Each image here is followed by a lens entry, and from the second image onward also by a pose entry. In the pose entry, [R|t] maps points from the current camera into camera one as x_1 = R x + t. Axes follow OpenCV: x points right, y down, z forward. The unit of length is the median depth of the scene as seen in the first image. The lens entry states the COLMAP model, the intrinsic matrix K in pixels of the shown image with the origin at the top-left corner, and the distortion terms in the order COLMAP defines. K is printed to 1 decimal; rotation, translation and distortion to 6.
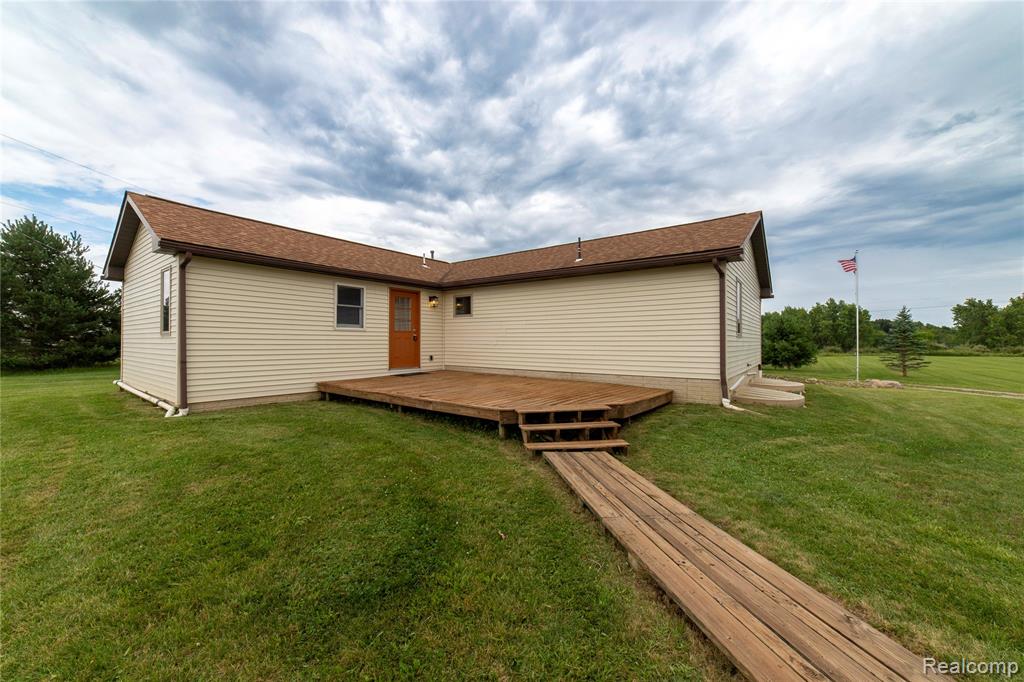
lens RADIAL K [[394.4, 0, 507.9], [0, 394.4, 340.4], [0, 0, 1]] dist [-0.025362, 0.011820]
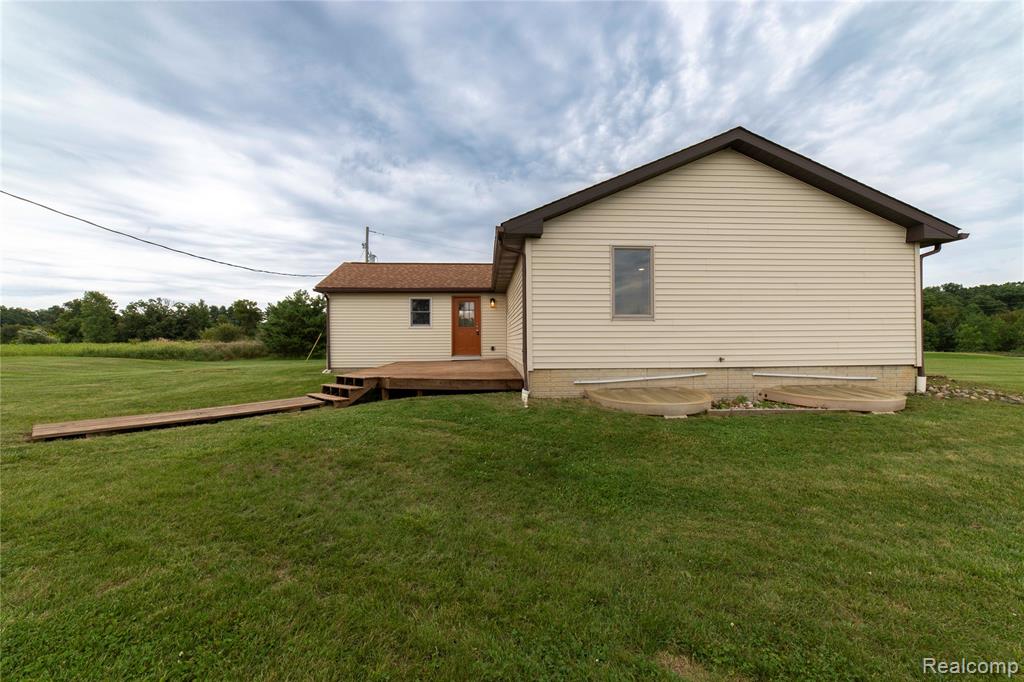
lens RADIAL K [[394.4, 0, 507.9], [0, 394.4, 340.4], [0, 0, 1]] dist [-0.025362, 0.011820]
pose [[0.648008, -0.009393, -0.761575, 0.833429], [0.010743, 0.999937, -0.003191, 0.025573], [0.761558, -0.006114, 0.648069, 0.249147]]
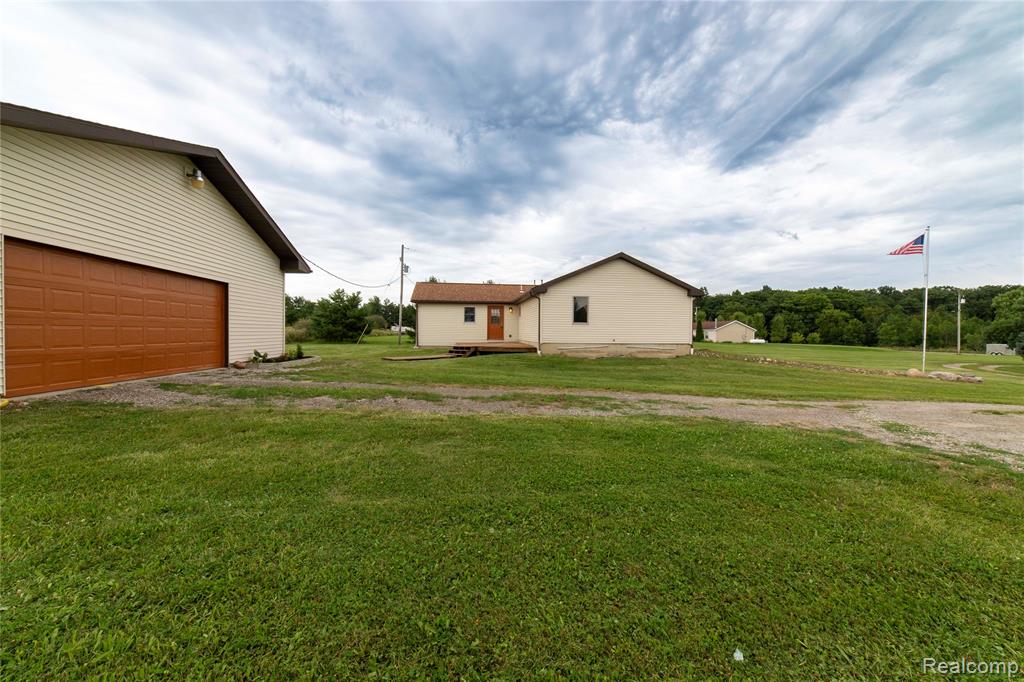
lens RADIAL K [[394.4, 0, 507.9], [0, 394.4, 340.4], [0, 0, 1]] dist [-0.025362, 0.011820]
pose [[0.689368, 0.018014, -0.724187, 1.472774], [-0.004313, 0.999775, 0.020763, 0.026162], [0.724398, -0.011190, 0.689291, -0.549423]]
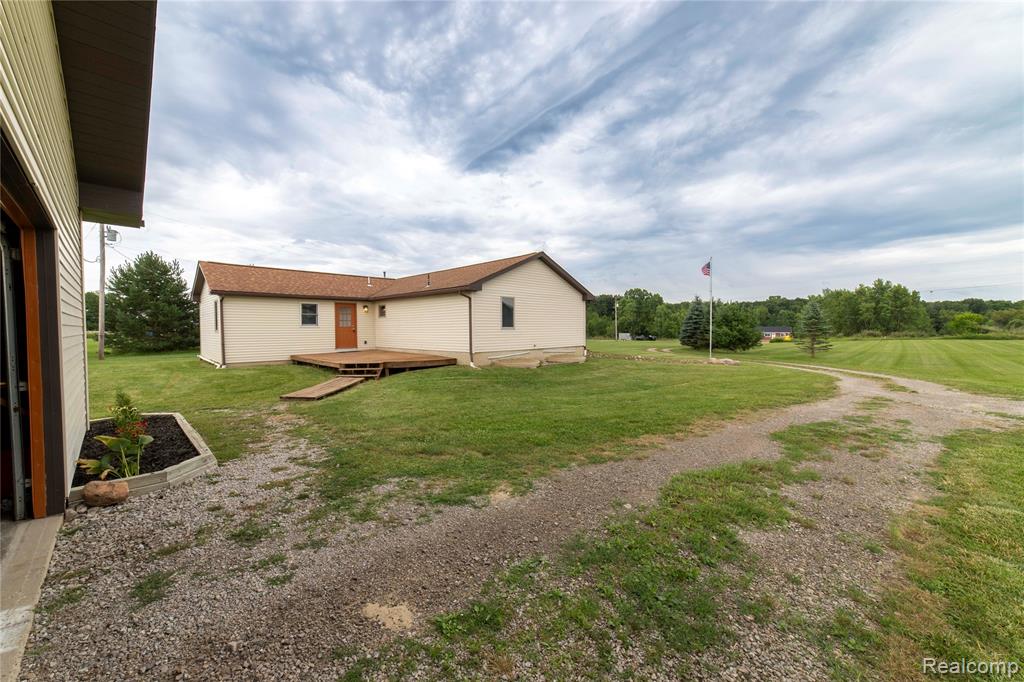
lens RADIAL K [[394.4, 0, 507.9], [0, 394.4, 340.4], [0, 0, 1]] dist [-0.025362, 0.011820]
pose [[0.991280, -0.005306, -0.131667, 0.670930], [0.010004, 0.999336, 0.035046, -0.017802], [0.131394, -0.036058, 0.990674, -0.620689]]
